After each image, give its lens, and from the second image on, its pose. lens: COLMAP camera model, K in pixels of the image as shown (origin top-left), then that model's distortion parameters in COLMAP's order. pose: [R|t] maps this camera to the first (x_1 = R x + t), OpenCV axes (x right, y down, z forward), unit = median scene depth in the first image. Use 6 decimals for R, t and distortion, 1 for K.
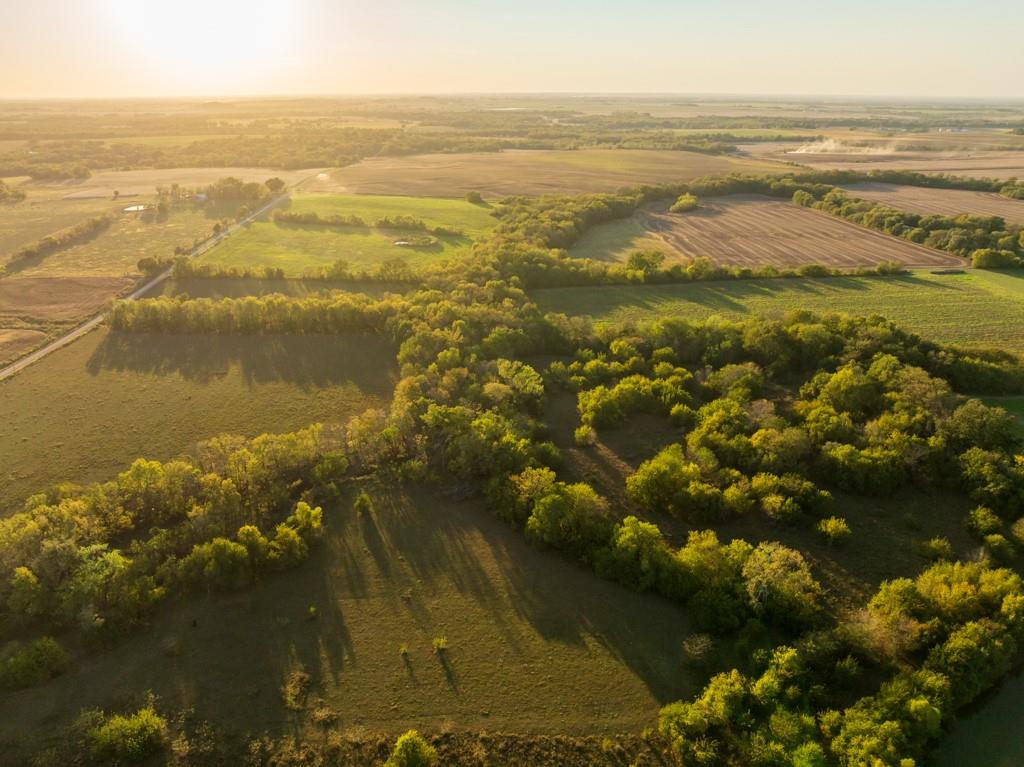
lens RADIAL K [[721.5, 0, 521.1], [0, 721.5, 386.5], [0, 0, 1]] dist [-0.037744, 0.004546]
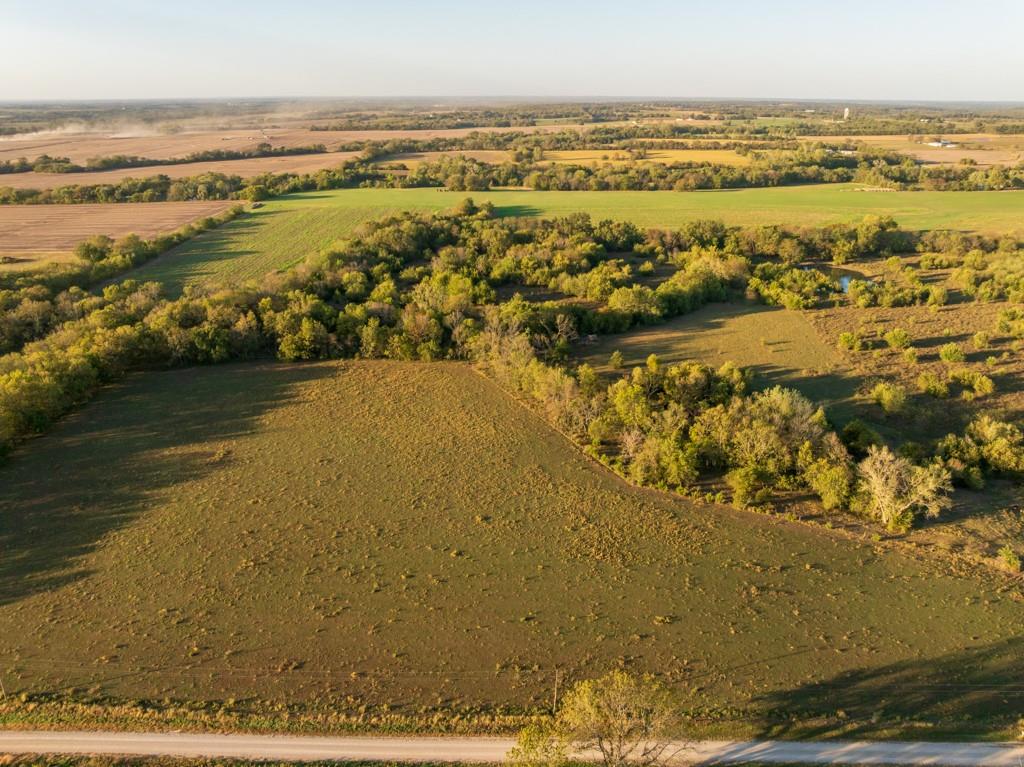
lens RADIAL K [[721.5, 0, 512.9], [0, 721.5, 381.0], [0, 0, 1]] dist [-0.037744, 0.004546]
pose [[0.110350, -0.370608, 0.922211, -0.916183], [0.379063, 0.873436, 0.305649, -0.162274], [-0.918768, 0.315848, 0.236867, 0.592848]]
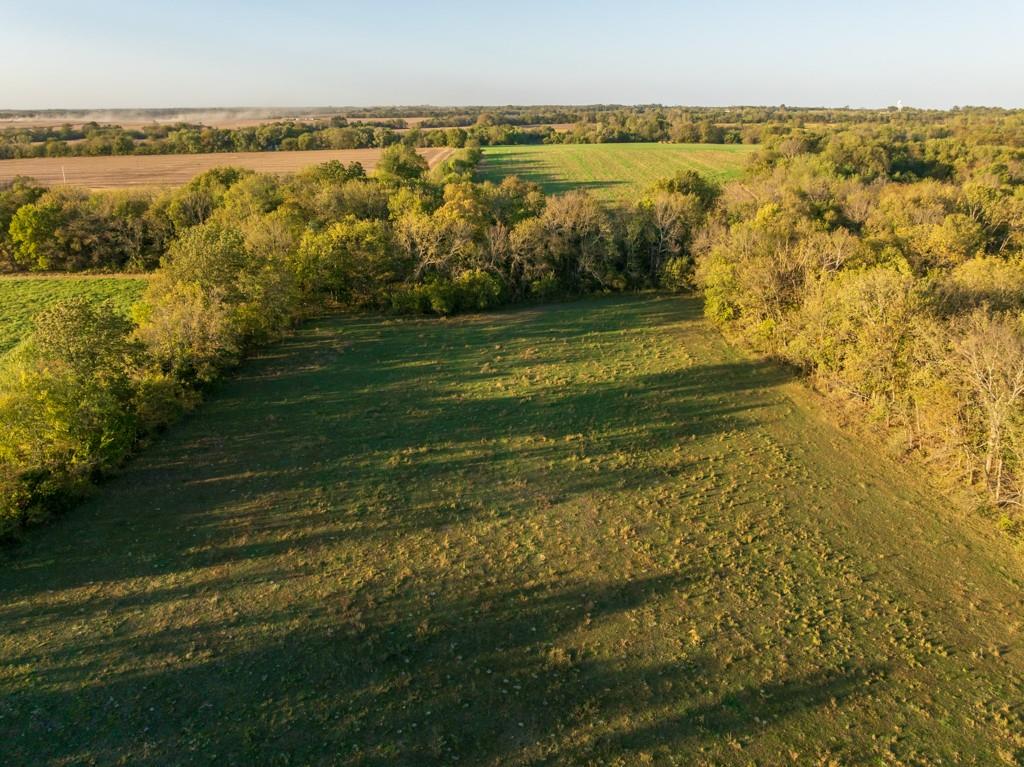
lens RADIAL K [[721.5, 0, 521.0], [0, 721.5, 392.8], [0, 0, 1]] dist [-0.037744, 0.004546]
pose [[0.058905, -0.372496, 0.926163, -0.556917], [0.377806, 0.867081, 0.324705, -0.252823], [-0.924009, 0.330783, 0.191807, 1.313498]]
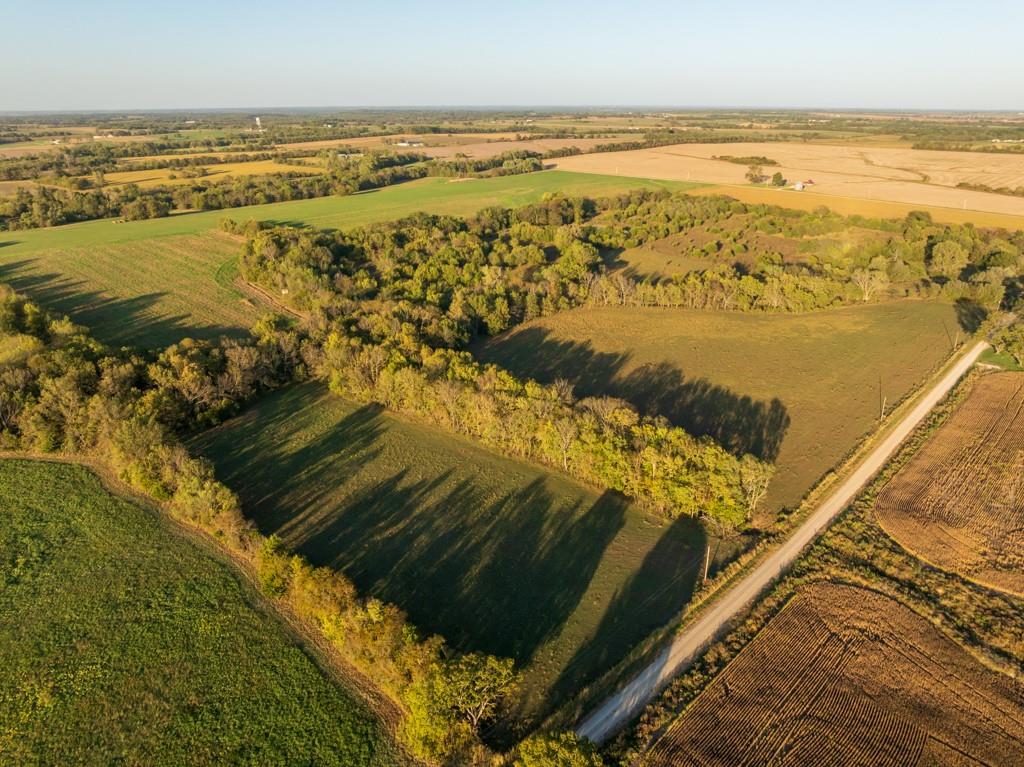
lens RADIAL K [[721.5, 0, 510.5], [0, 721.5, 378.0], [0, 0, 1]] dist [-0.037744, 0.004546]
pose [[-0.671752, -0.265571, 0.691535, -0.919661], [0.283581, 0.770224, 0.571258, -0.566486], [-0.684347, 0.579850, -0.442089, 1.503454]]
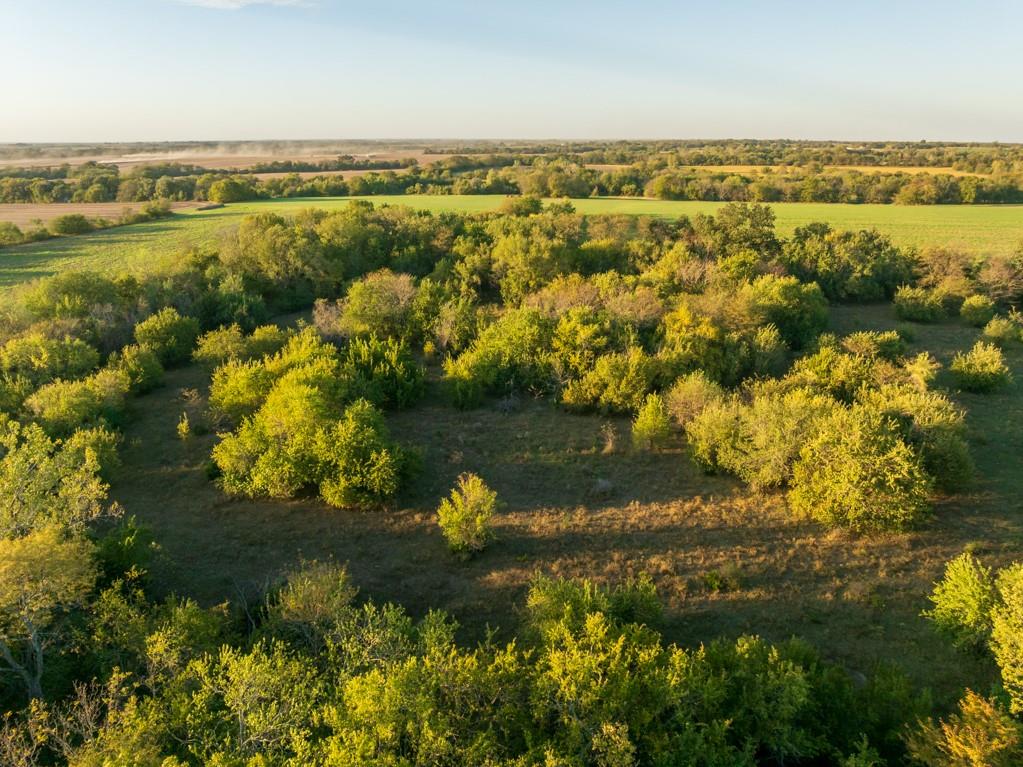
lens RADIAL K [[720.8, 0, 515.1], [0, 720.8, 382.5], [0, 0, 1]] dist [-0.037744, 0.004546]
pose [[0.292845, -0.309993, 0.904514, -0.117905], [0.364461, 0.910758, 0.194134, -0.022794], [-0.883974, 0.272809, 0.379692, 0.683906]]
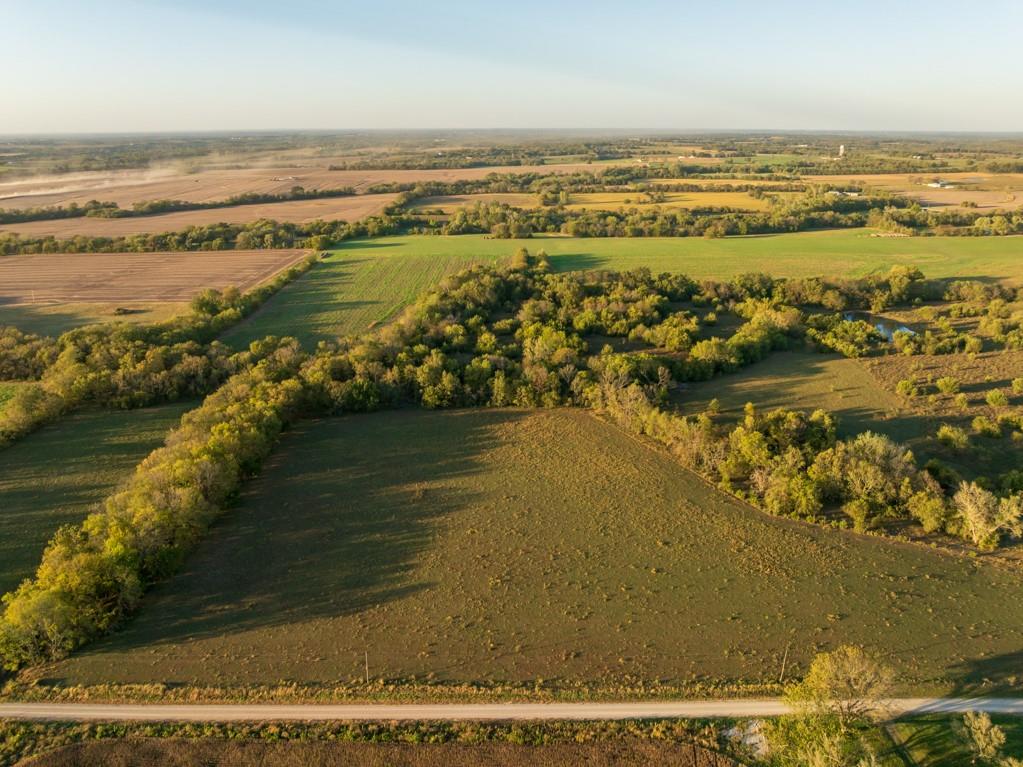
lens RADIAL K [[720.8, 0, 513.4], [0, 720.8, 367.2], [0, 0, 1]] dist [-0.037744, 0.004546]
pose [[0.100307, -0.318689, 0.942537, -1.048931], [0.383012, 0.886679, 0.259042, -0.283191], [-0.918281, 0.335019, 0.211002, 0.696047]]
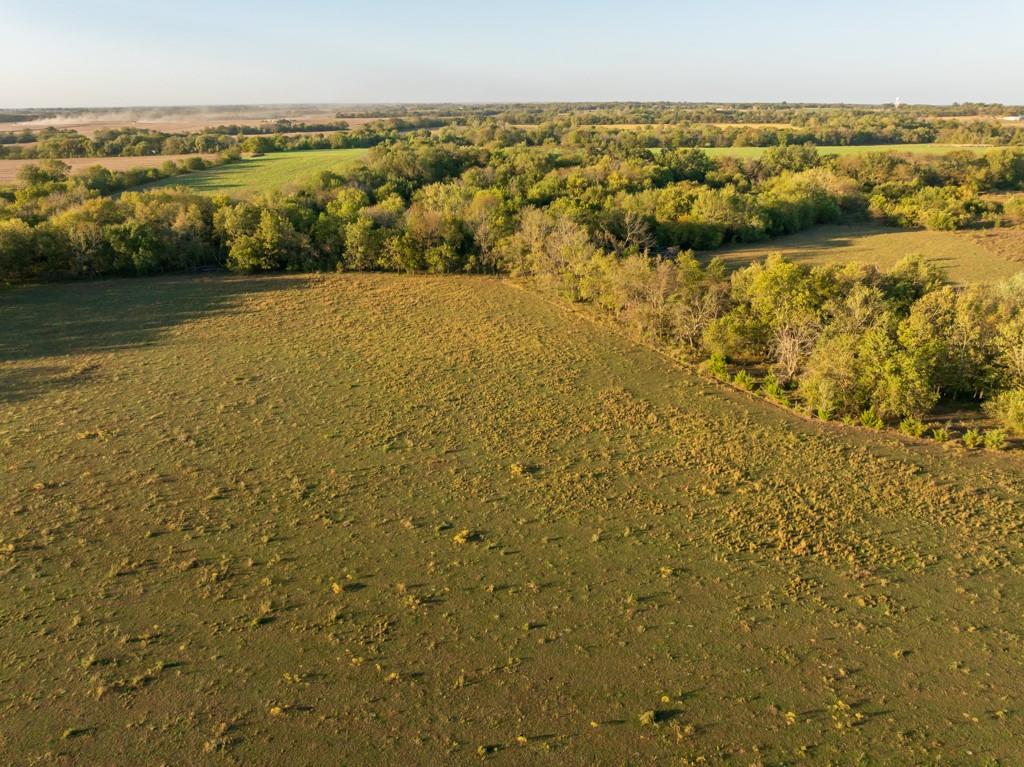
lens RADIAL K [[721.5, 0, 514.1], [0, 721.5, 386.9], [0, 0, 1]] dist [-0.037744, 0.004546]
pose [[0.148663, -0.368162, 0.917799, -0.706914], [0.379545, 0.878273, 0.290829, -0.030891], [-0.913151, 0.305111, 0.270301, 0.689467]]
